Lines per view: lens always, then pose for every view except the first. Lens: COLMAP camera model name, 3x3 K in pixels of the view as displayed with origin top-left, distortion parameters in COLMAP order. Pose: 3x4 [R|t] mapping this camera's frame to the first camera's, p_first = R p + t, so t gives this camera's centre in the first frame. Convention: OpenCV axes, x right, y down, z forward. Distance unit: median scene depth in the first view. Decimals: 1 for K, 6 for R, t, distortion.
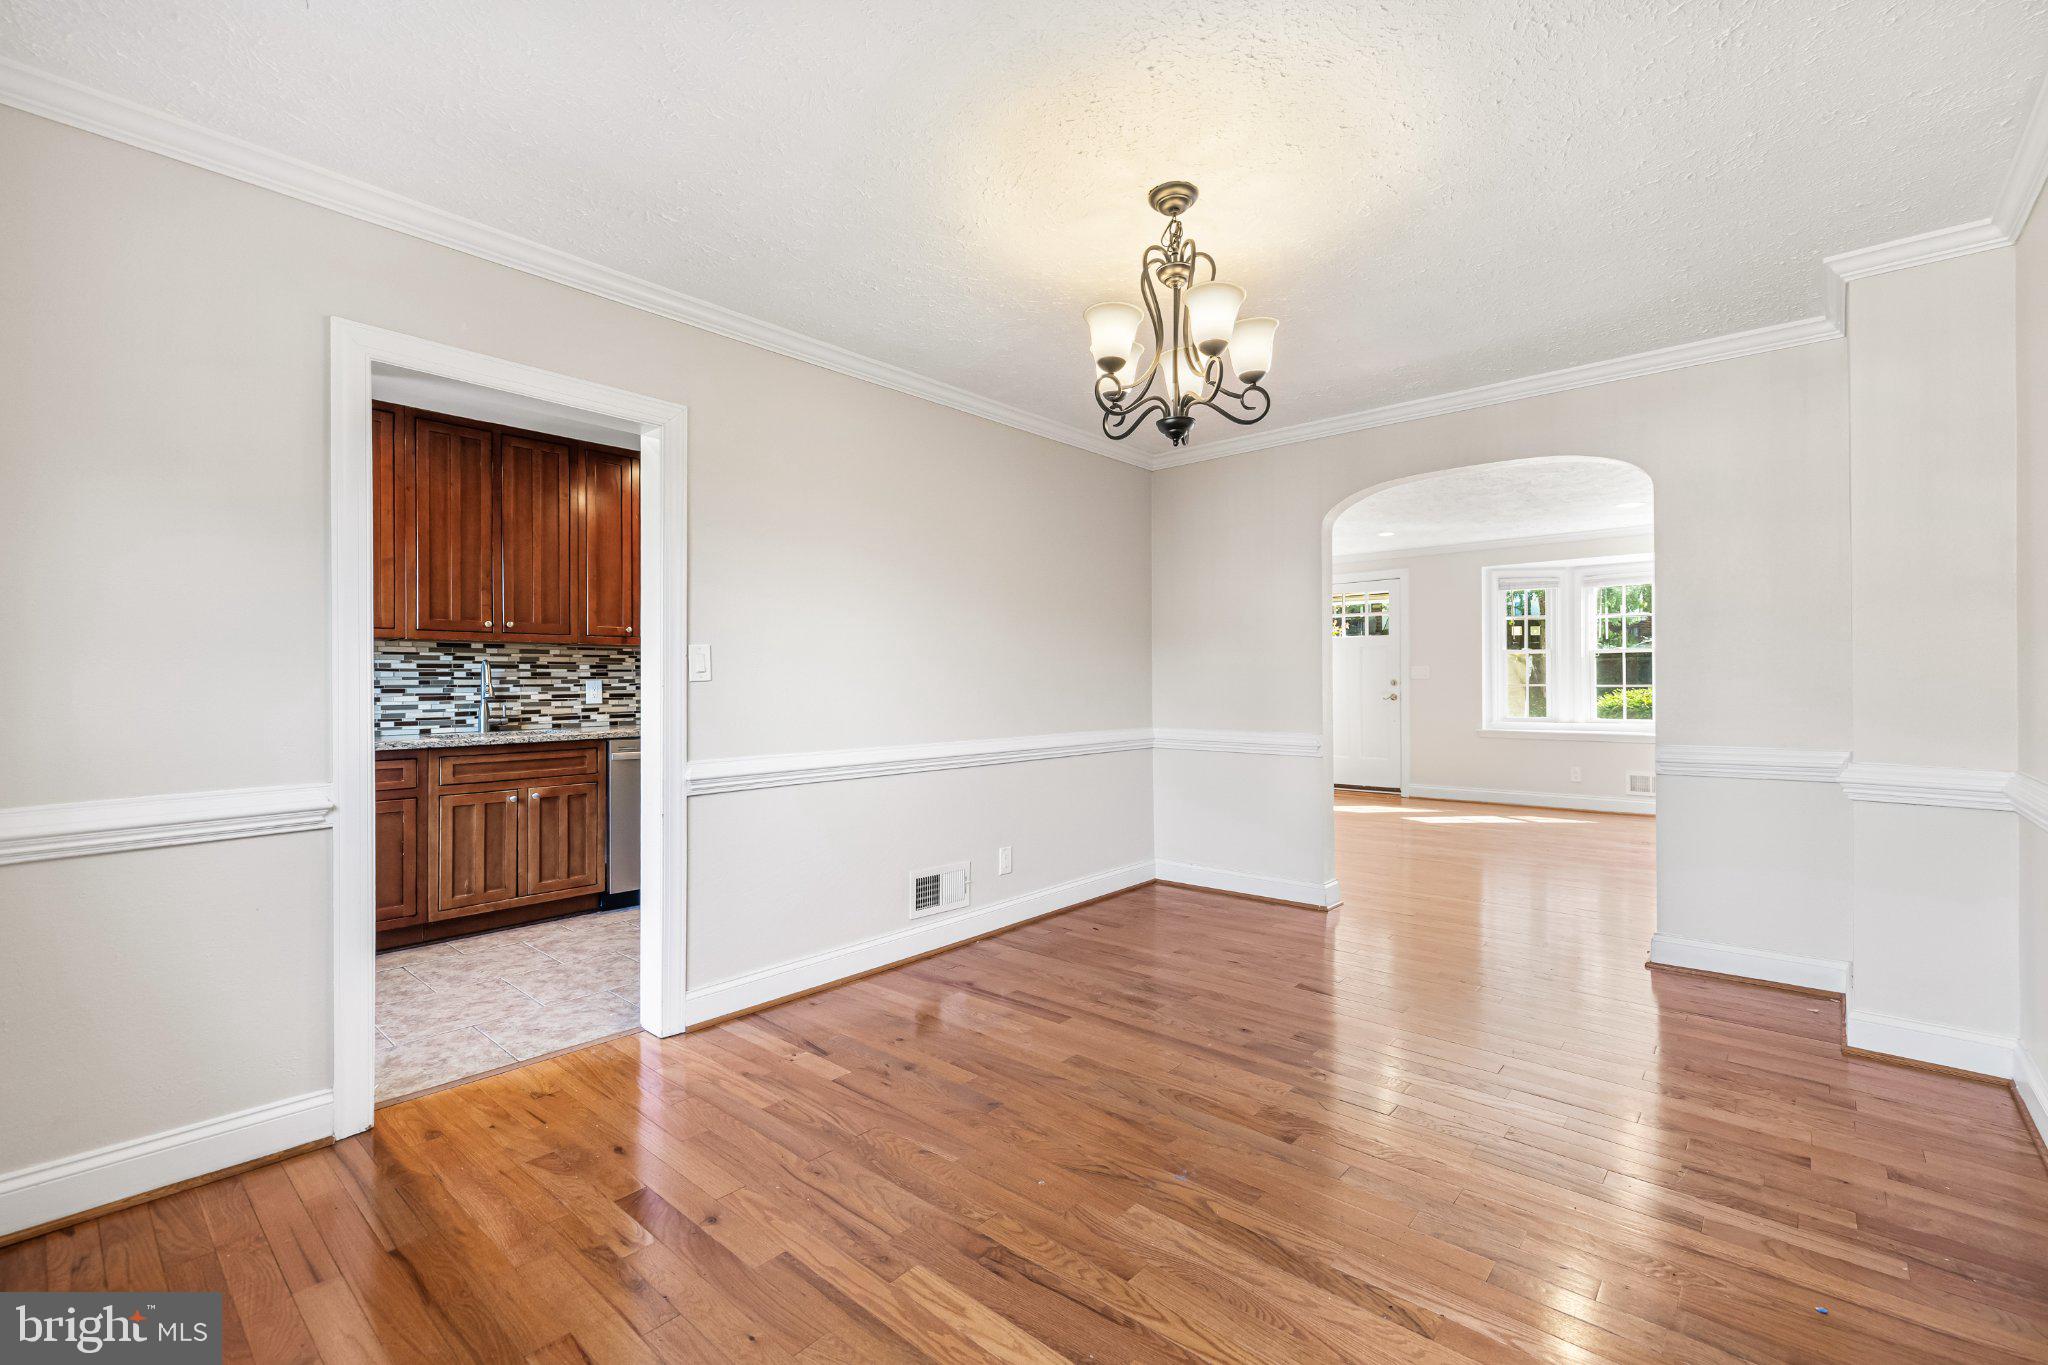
lens RADIAL K [[878.2, 0, 1022.2], [0, 878.2, 683.1], [0, 0, 1]] dist [0.002380, 0.000013]
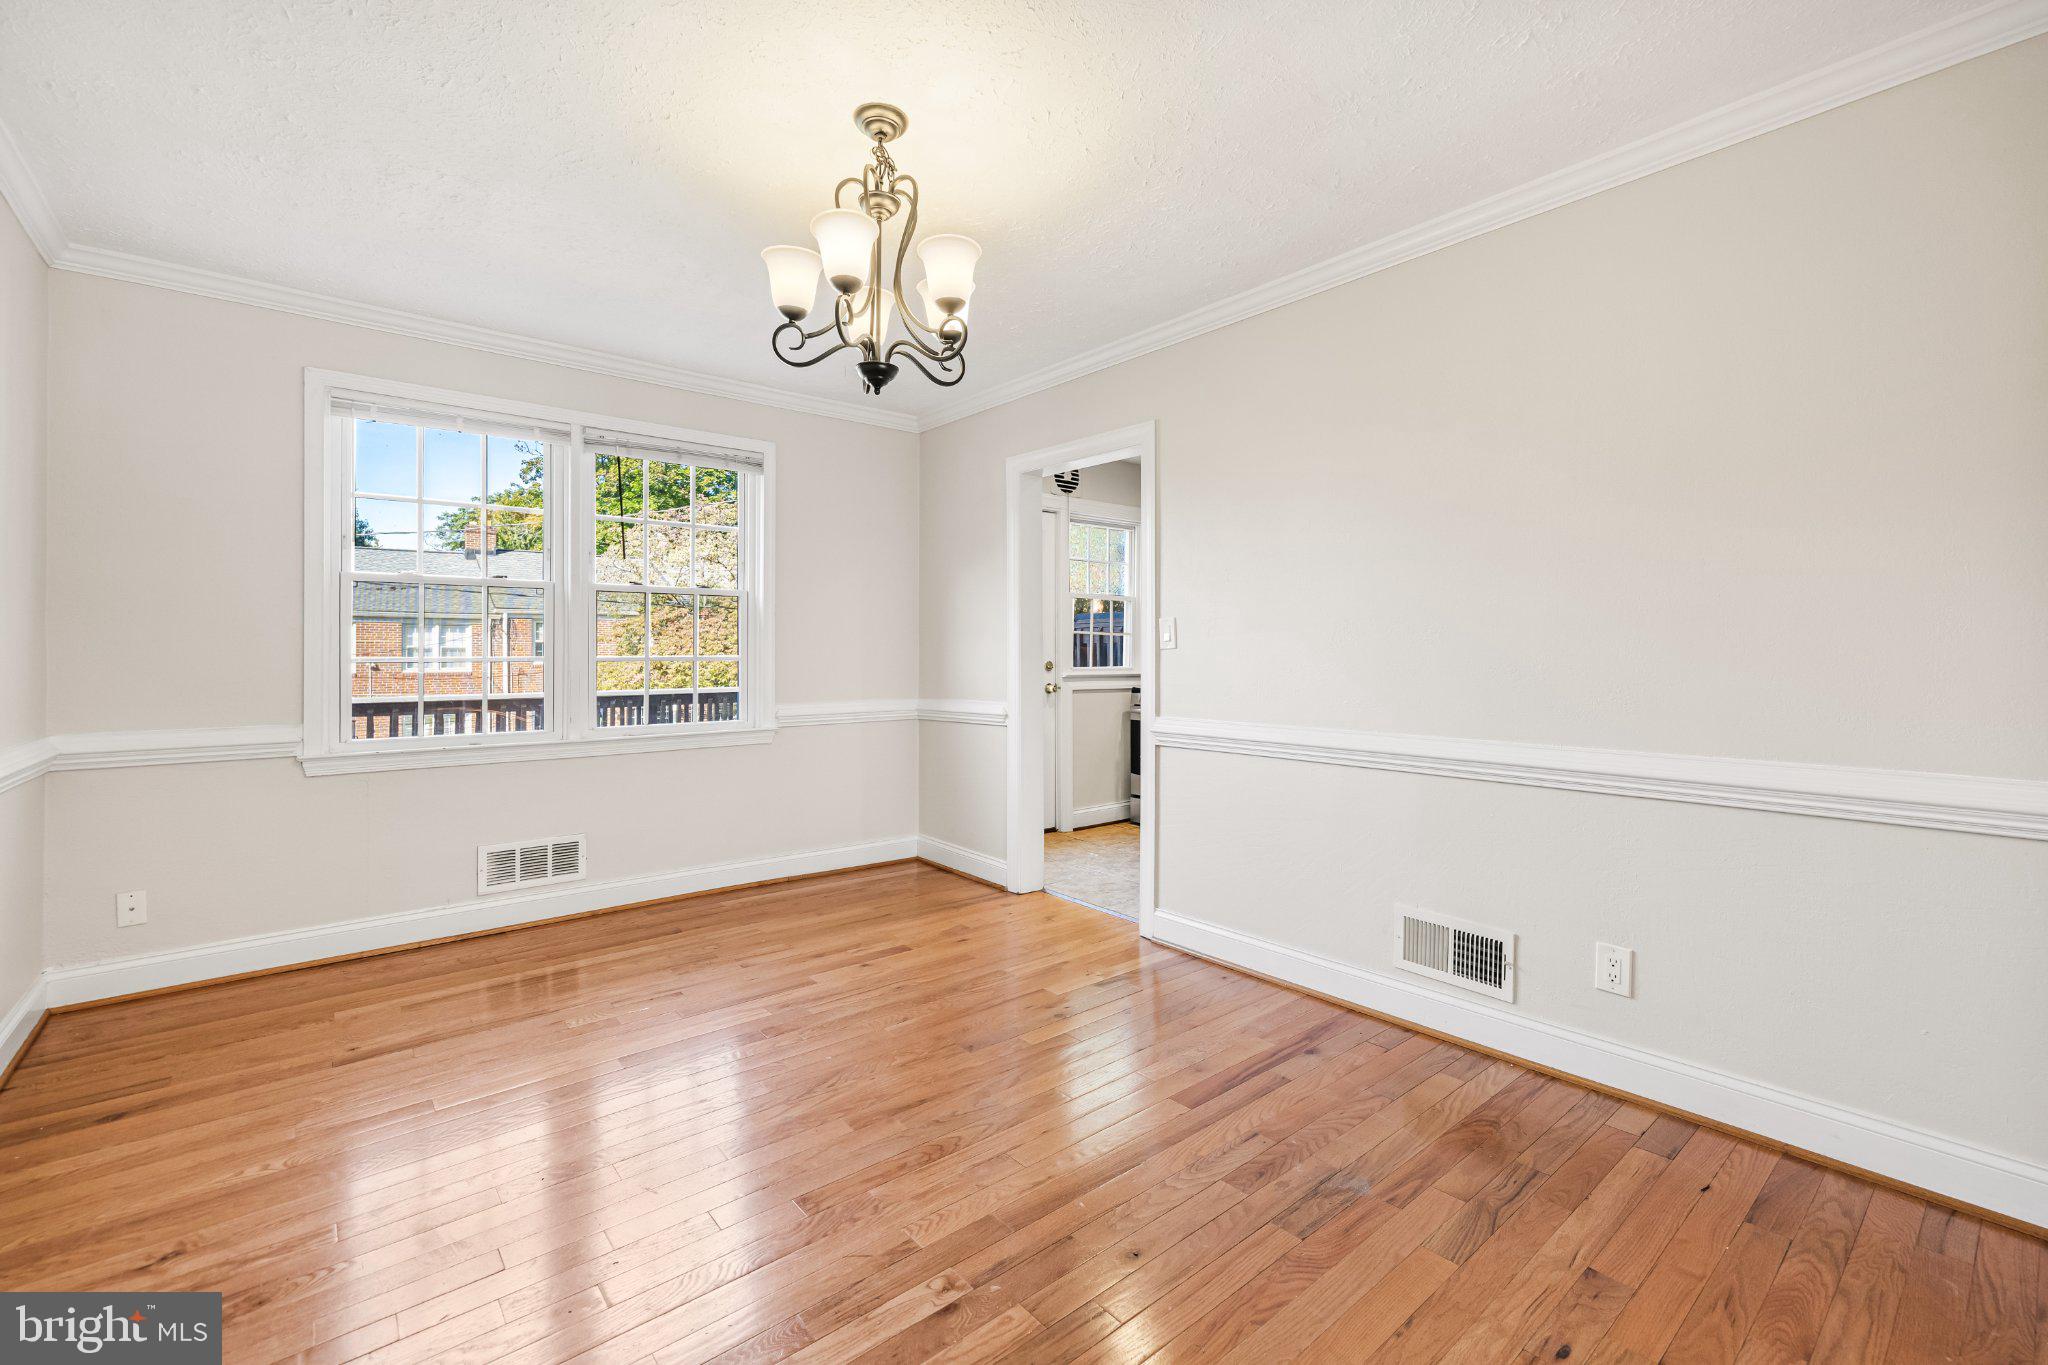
lens RADIAL K [[878.2, 0, 1034.0], [0, 878.2, 648.4], [0, 0, 1]] dist [0.002380, 0.000013]
pose [[-0.140104, 0.006210, -0.990117, 0.919426], [0.000806, 0.999981, 0.006158, -0.013346], [0.990136, 0.000065, -0.140107, 1.110592]]
